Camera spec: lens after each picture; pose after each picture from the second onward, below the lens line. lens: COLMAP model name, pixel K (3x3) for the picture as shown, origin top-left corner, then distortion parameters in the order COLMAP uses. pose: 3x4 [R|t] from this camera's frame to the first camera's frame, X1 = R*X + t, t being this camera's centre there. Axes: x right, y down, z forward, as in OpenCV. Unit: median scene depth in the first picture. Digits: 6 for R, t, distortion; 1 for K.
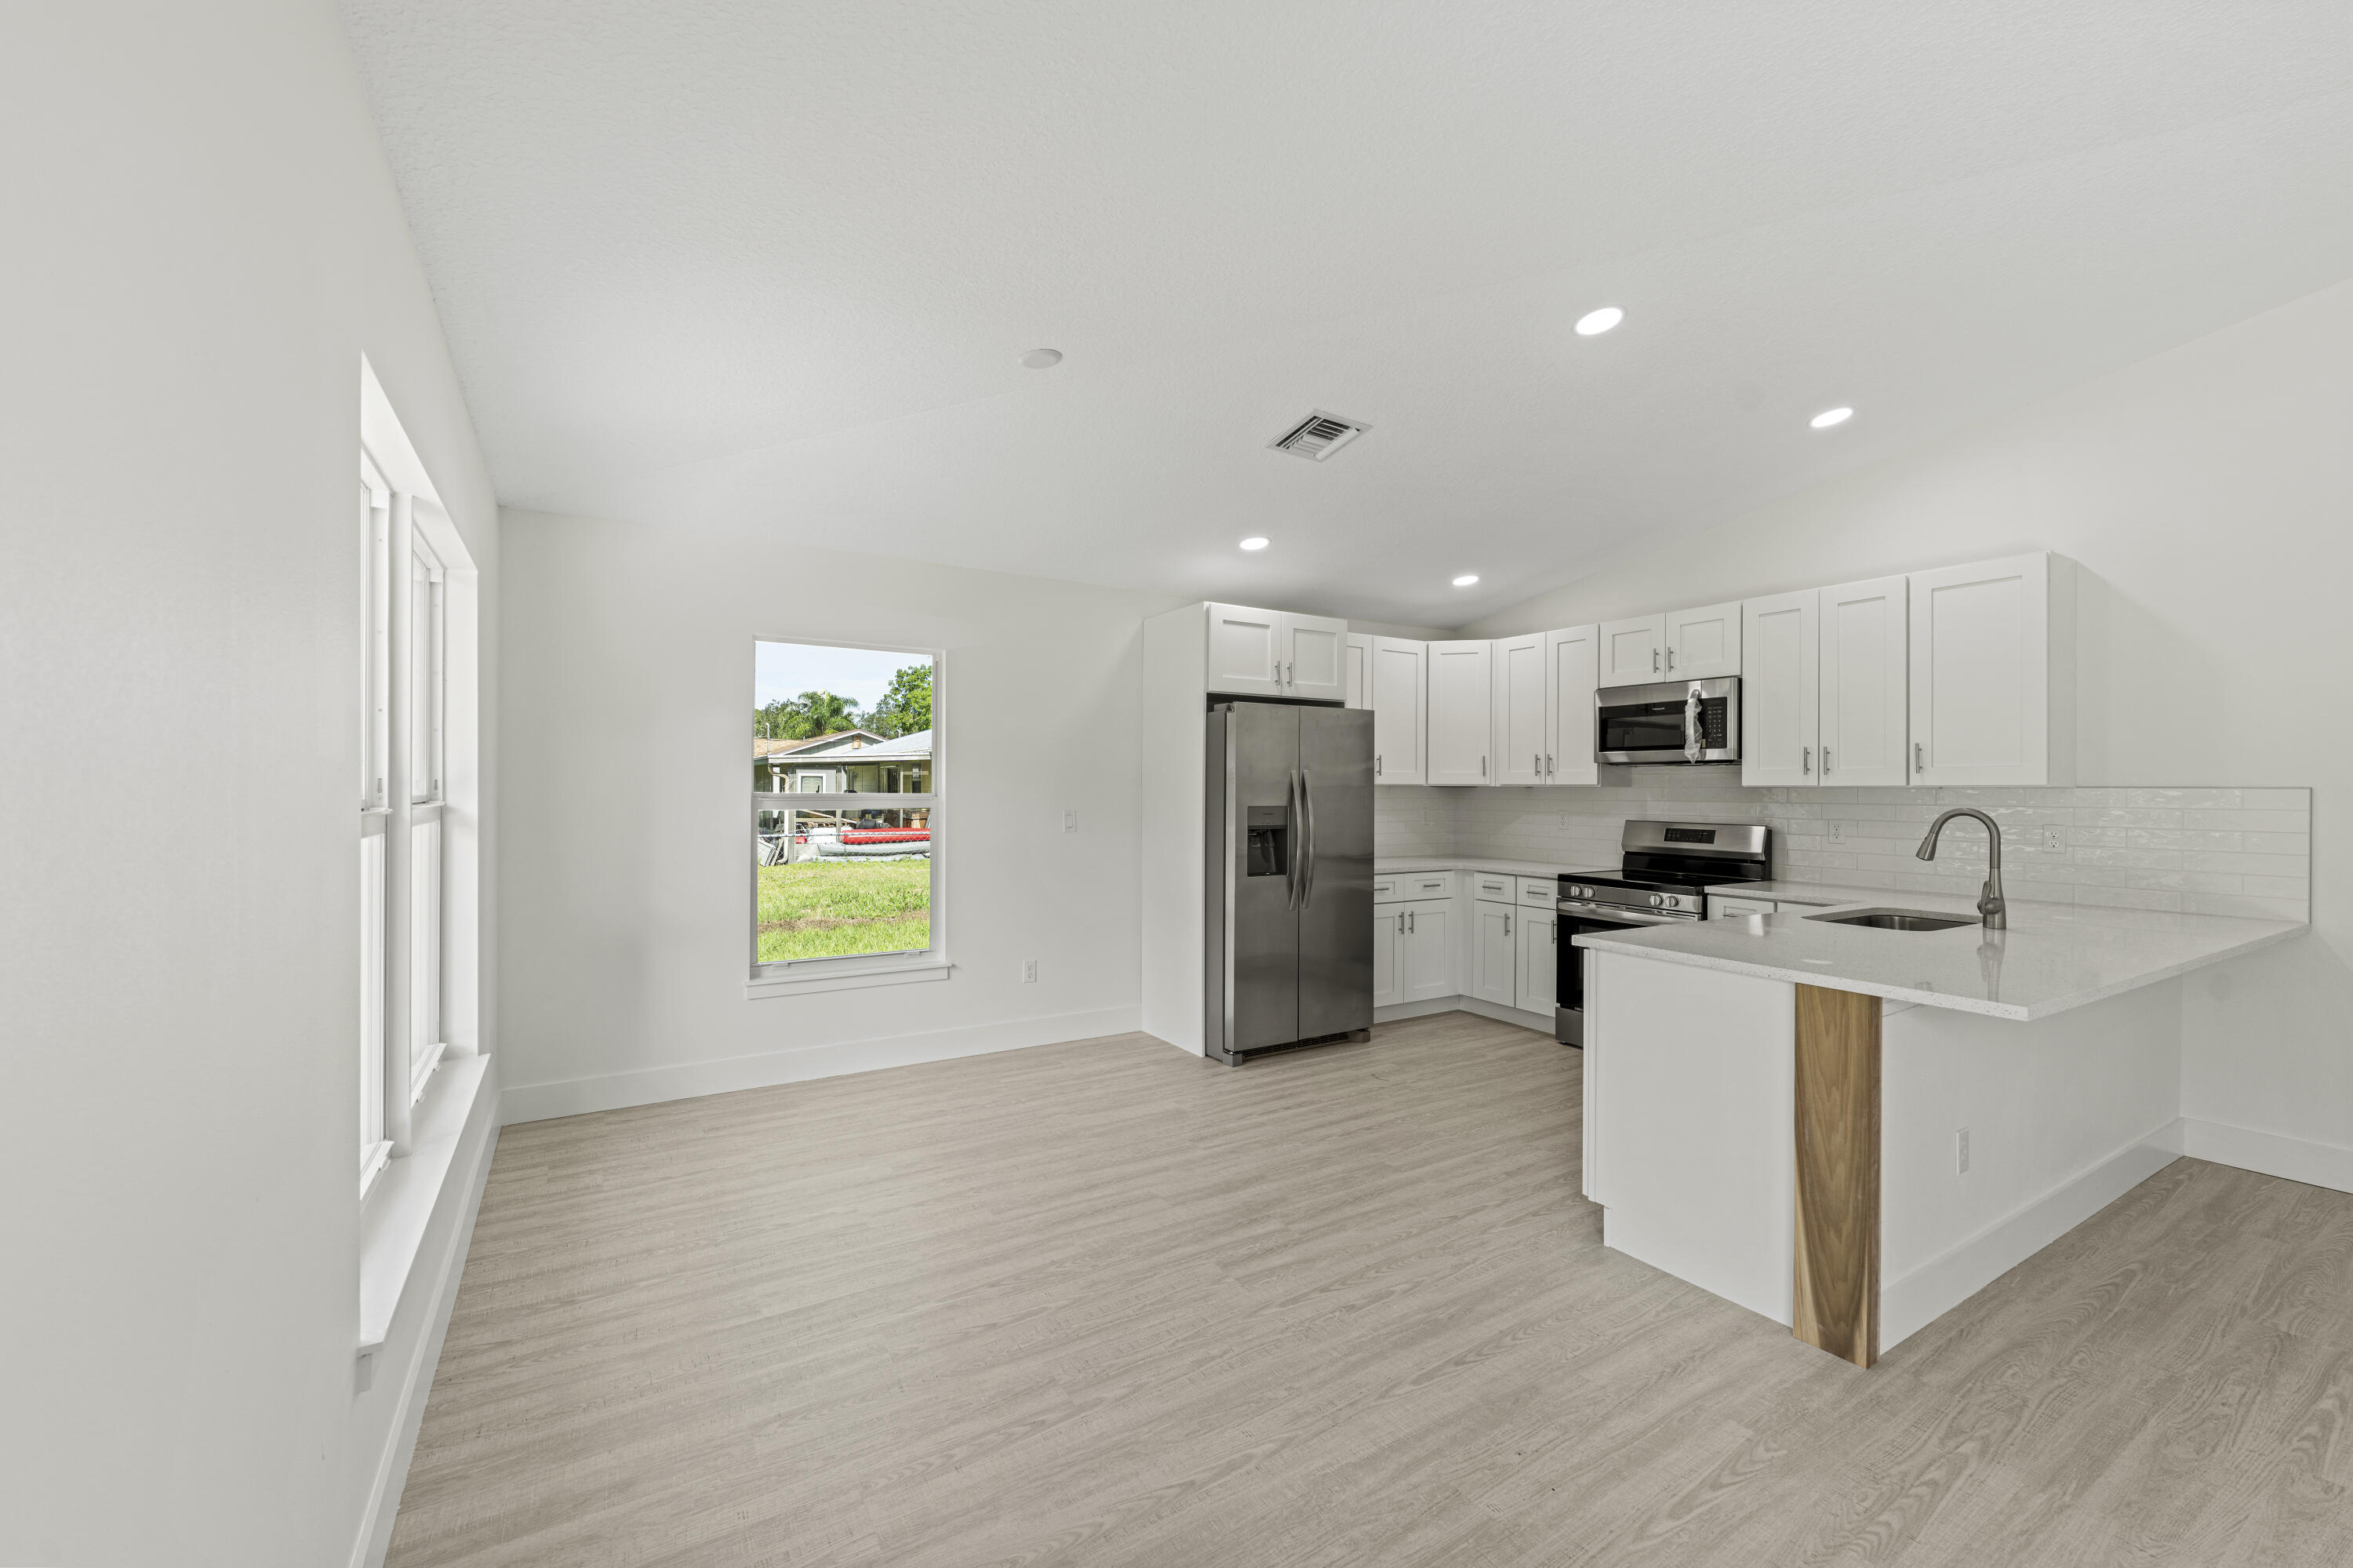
lens RADIAL K [[951.4, 0, 1174.8], [0, 951.4, 789.2], [0, 0, 1]] dist [0.000599, -0.000842]
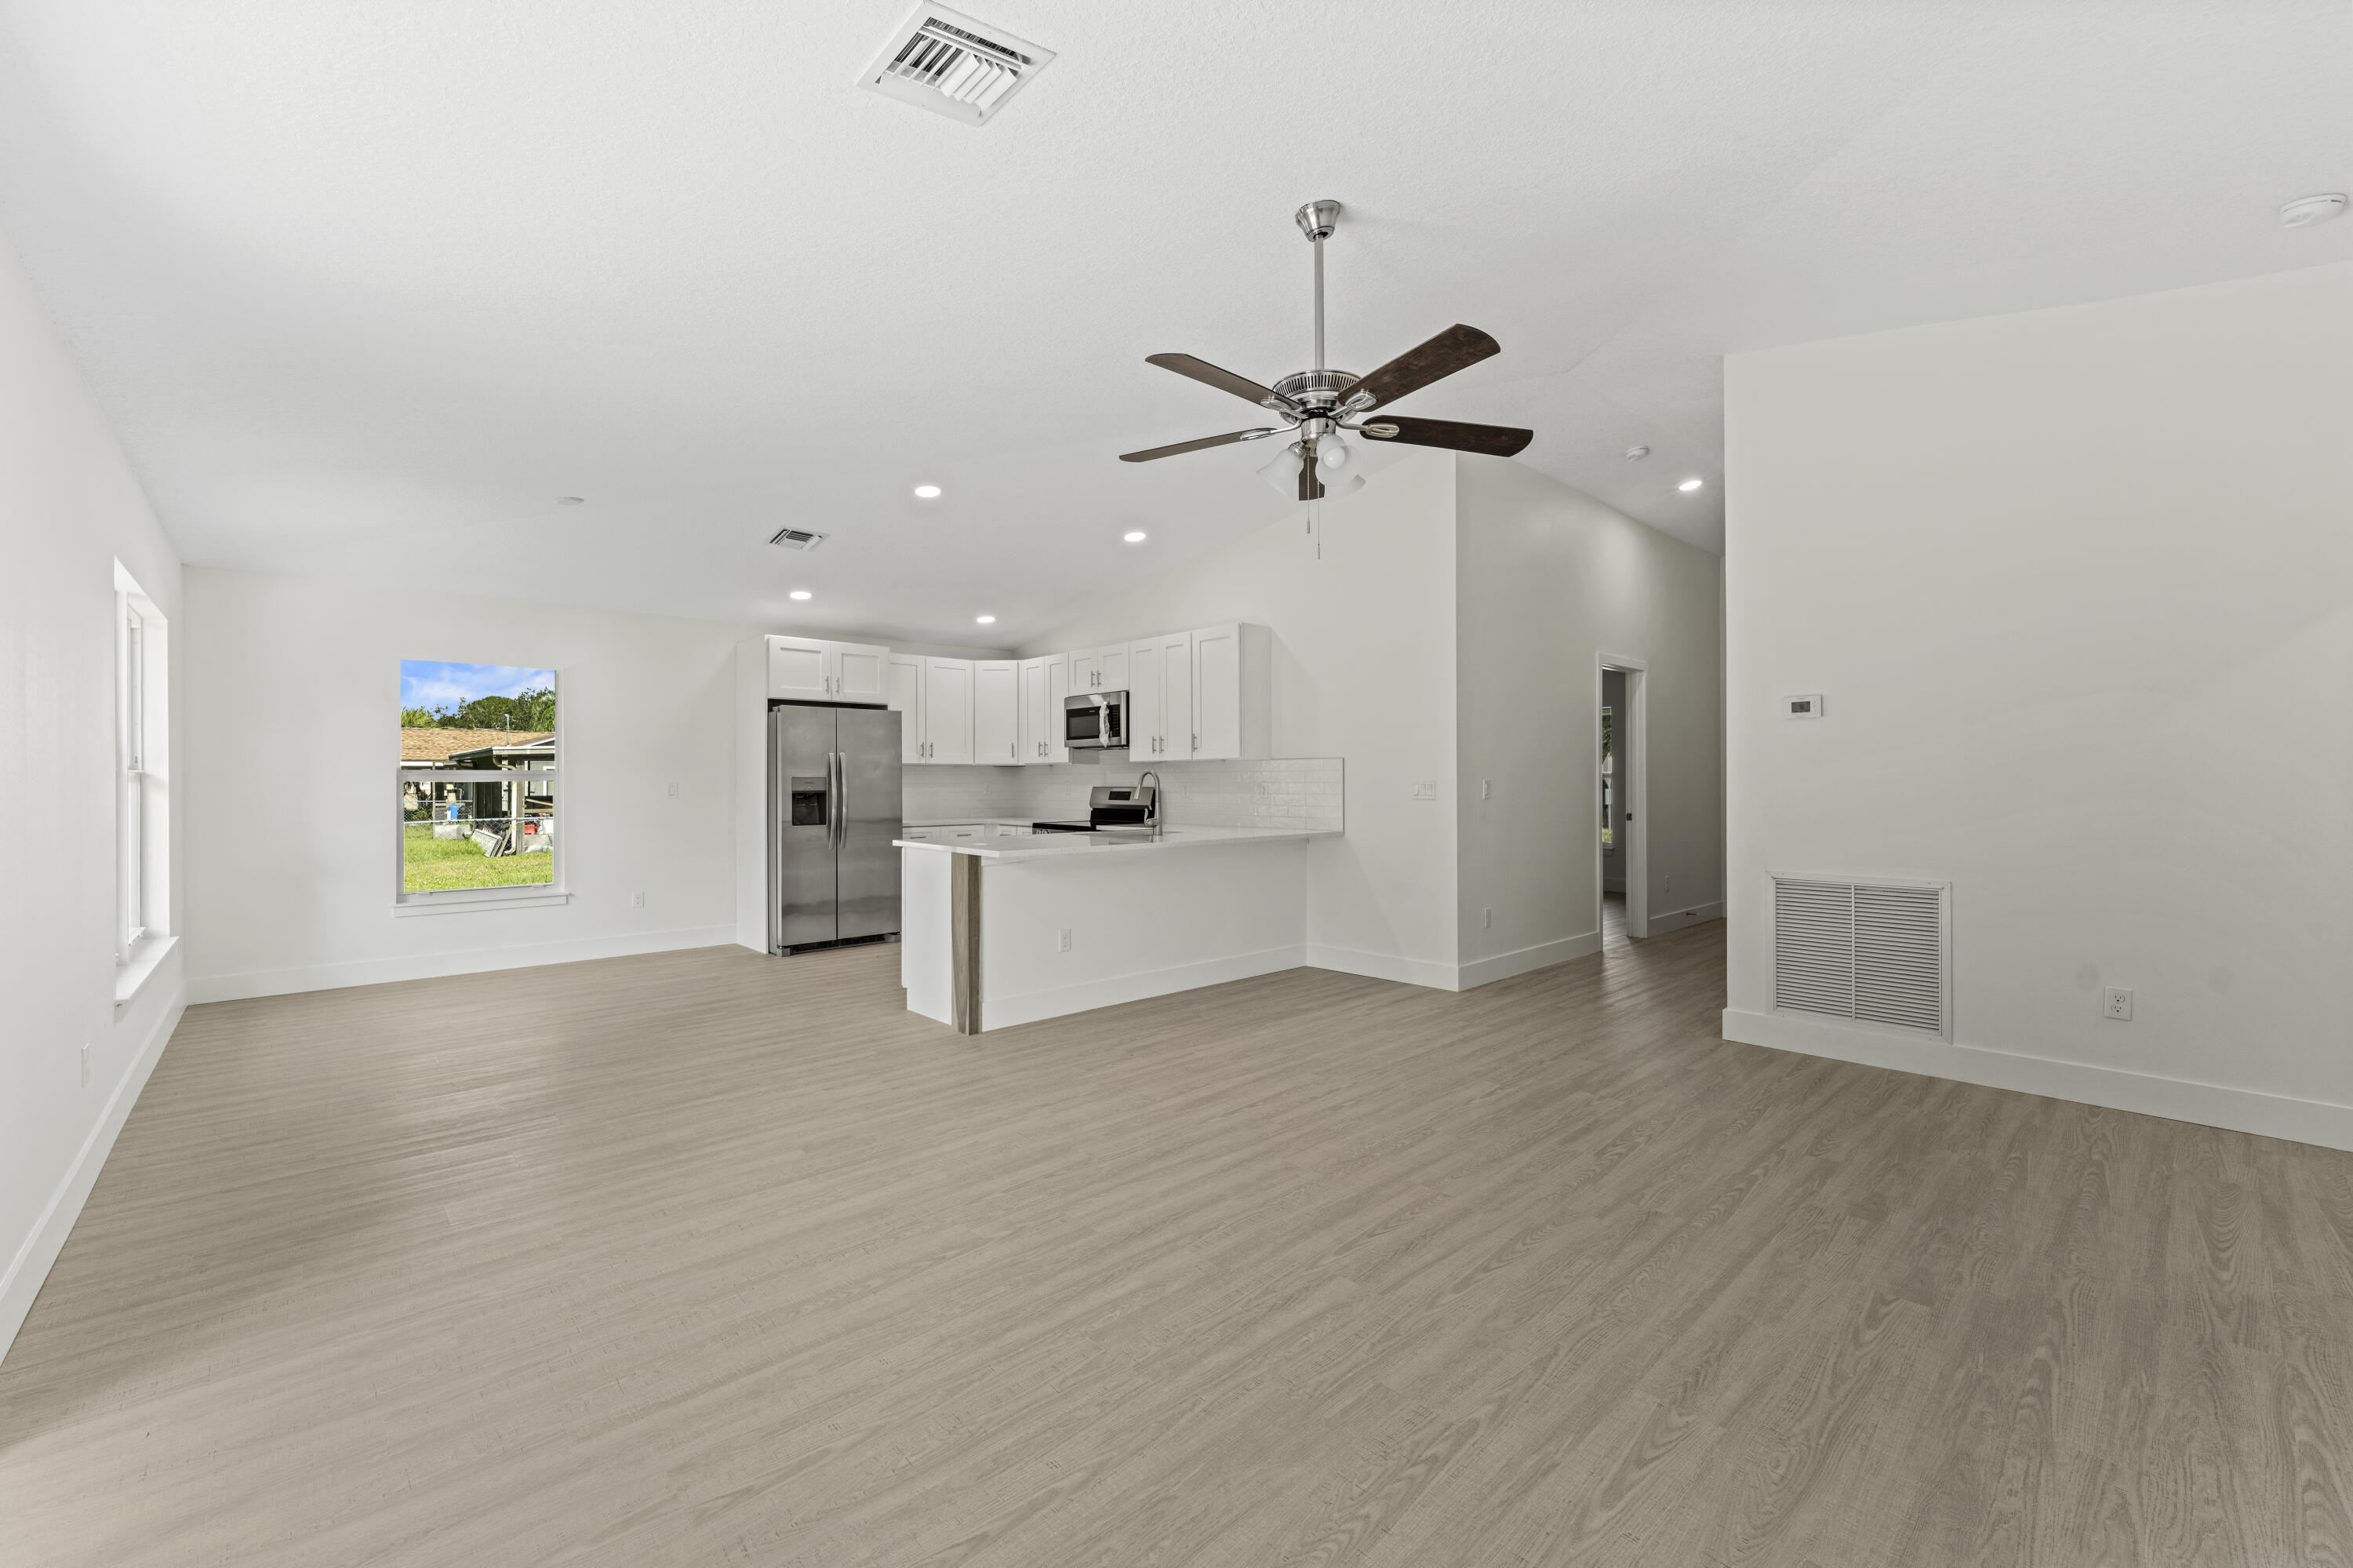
lens RADIAL K [[951.4, 0, 1177.6], [0, 951.4, 778.0], [0, 0, 1]] dist [0.000599, -0.000842]
pose [[0.981356, -0.008574, 0.192010, 0.396776], [0.009364, 0.999951, -0.003209, 0.031145], [-0.191973, 0.004947, 0.981388, -0.569312]]
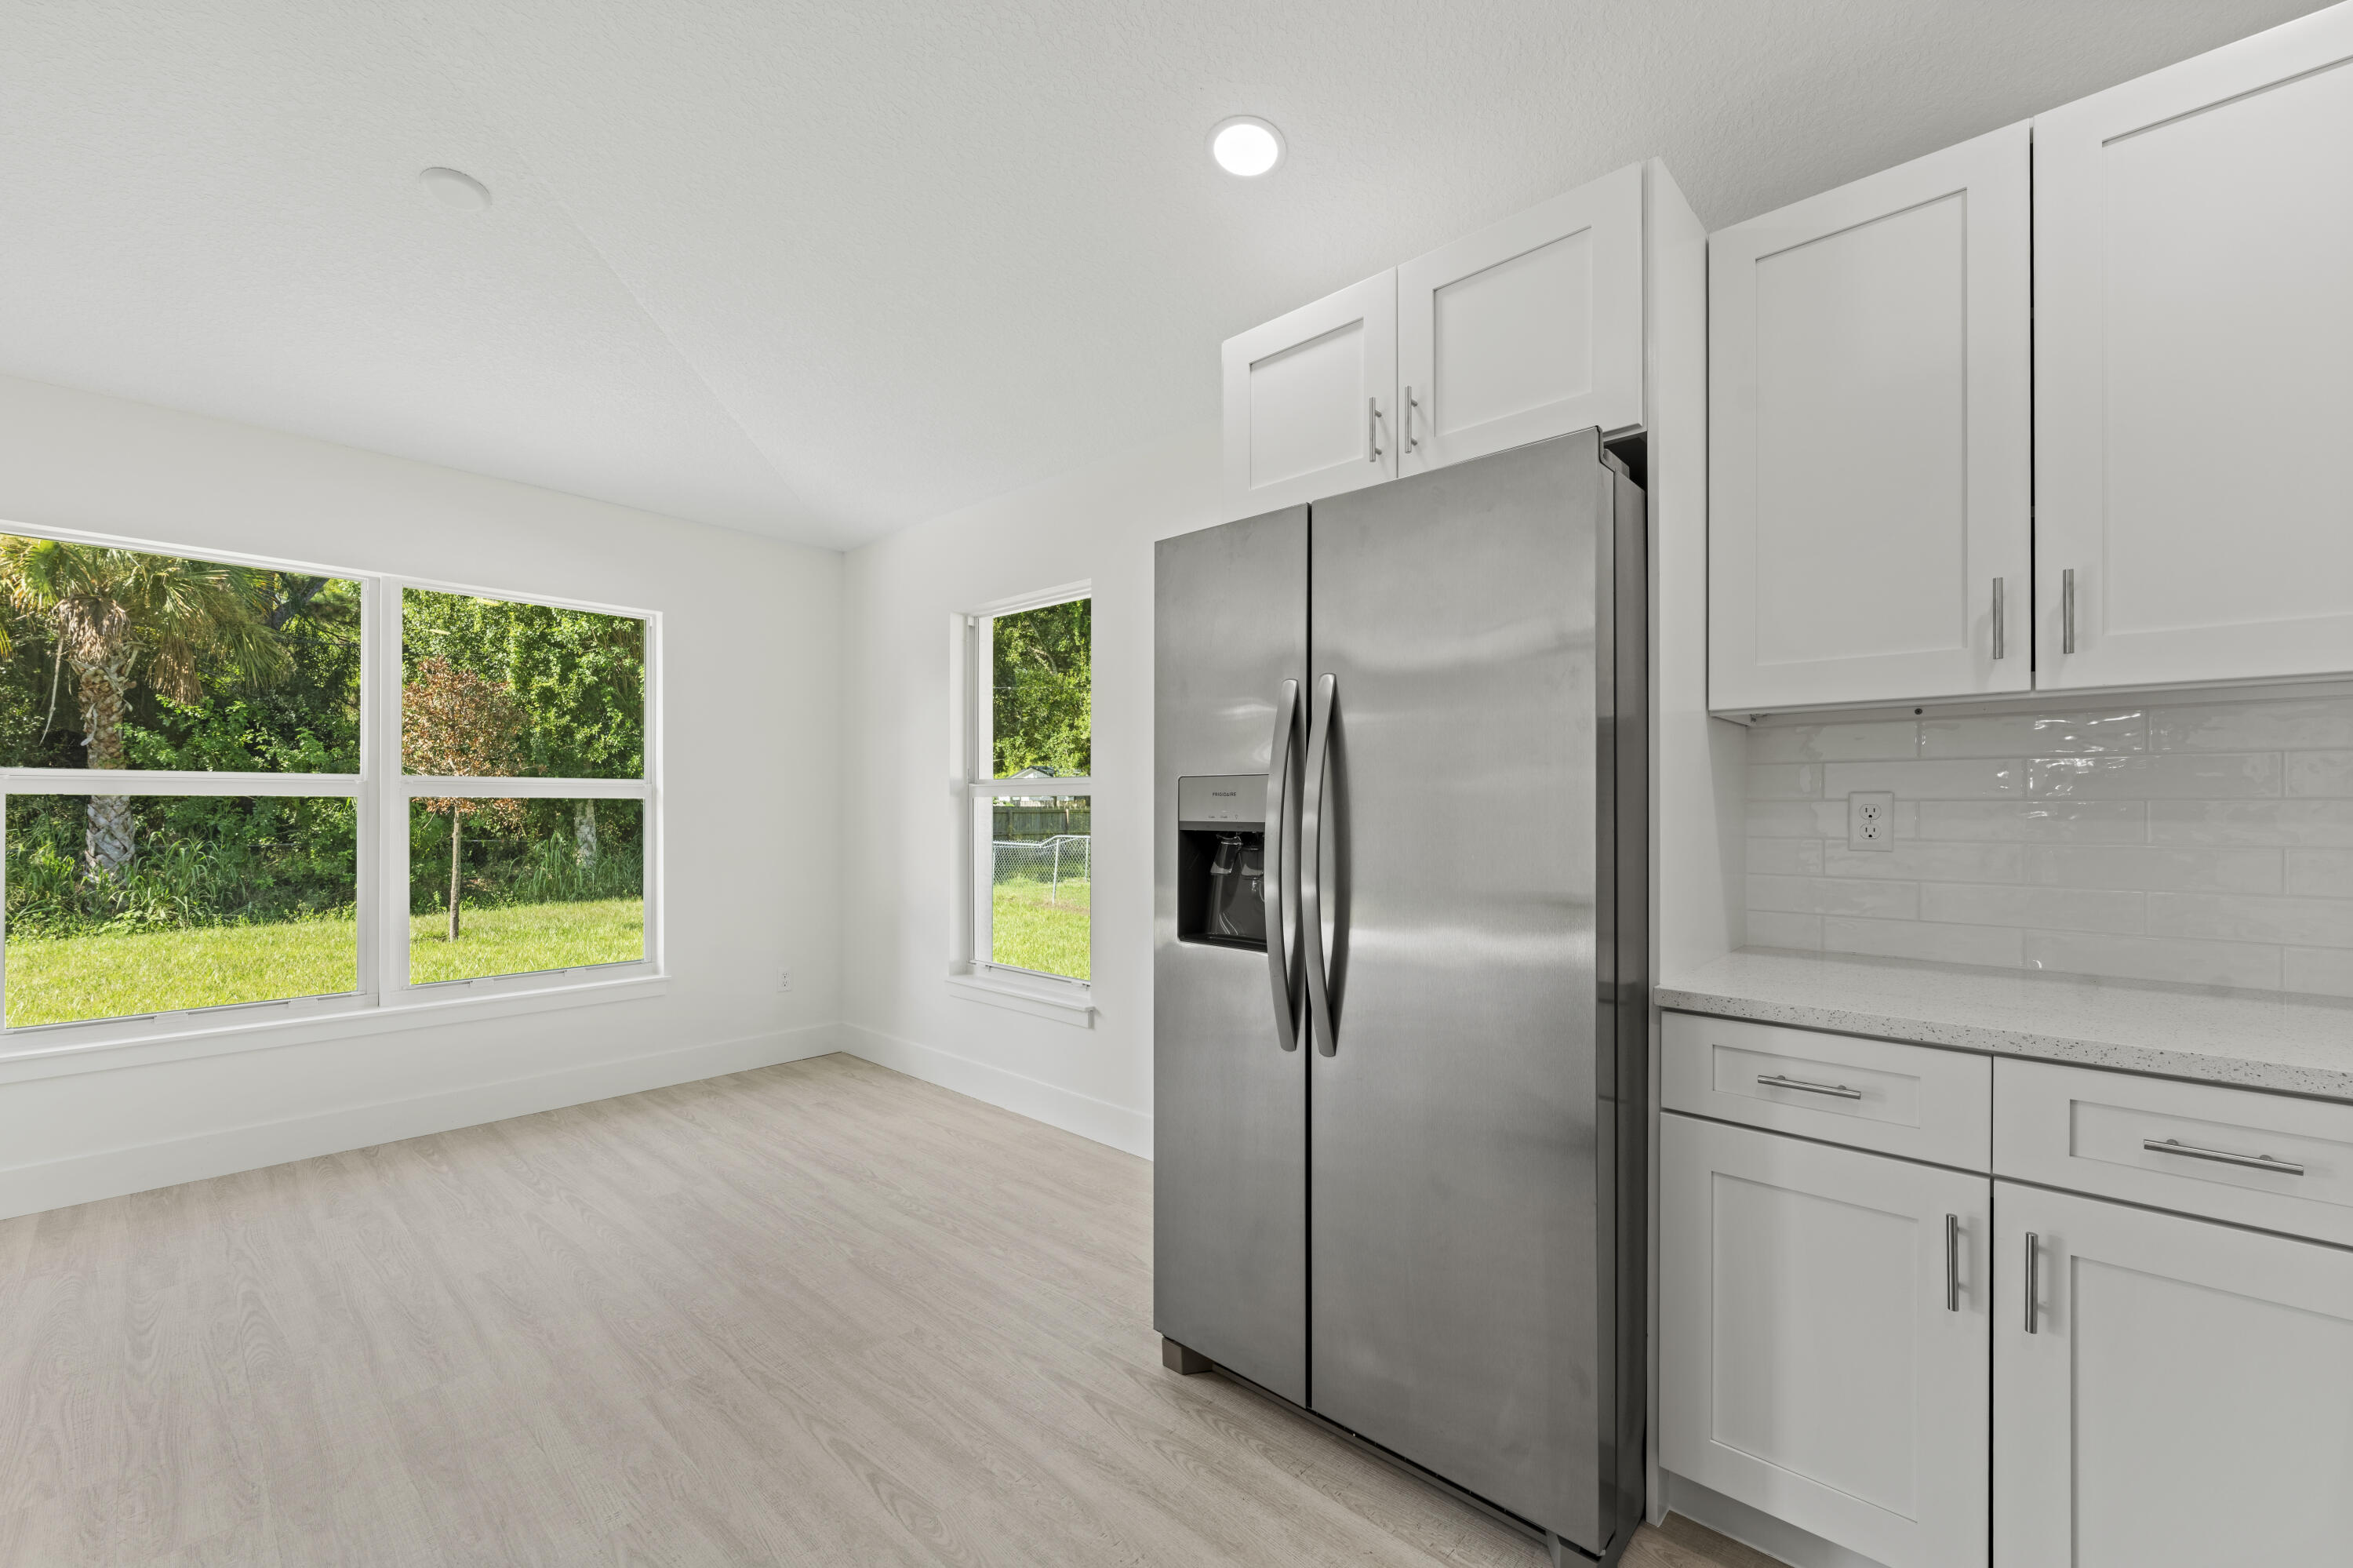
lens RADIAL K [[951.4, 0, 1168.5], [0, 951.4, 801.7], [0, 0, 1]] dist [0.000599, -0.000842]
pose [[0.264267, -0.010229, -0.964395, 0.518523], [0.000122, 0.999944, -0.010573, 0.036123], [0.964450, 0.002676, 0.264253, 0.931979]]
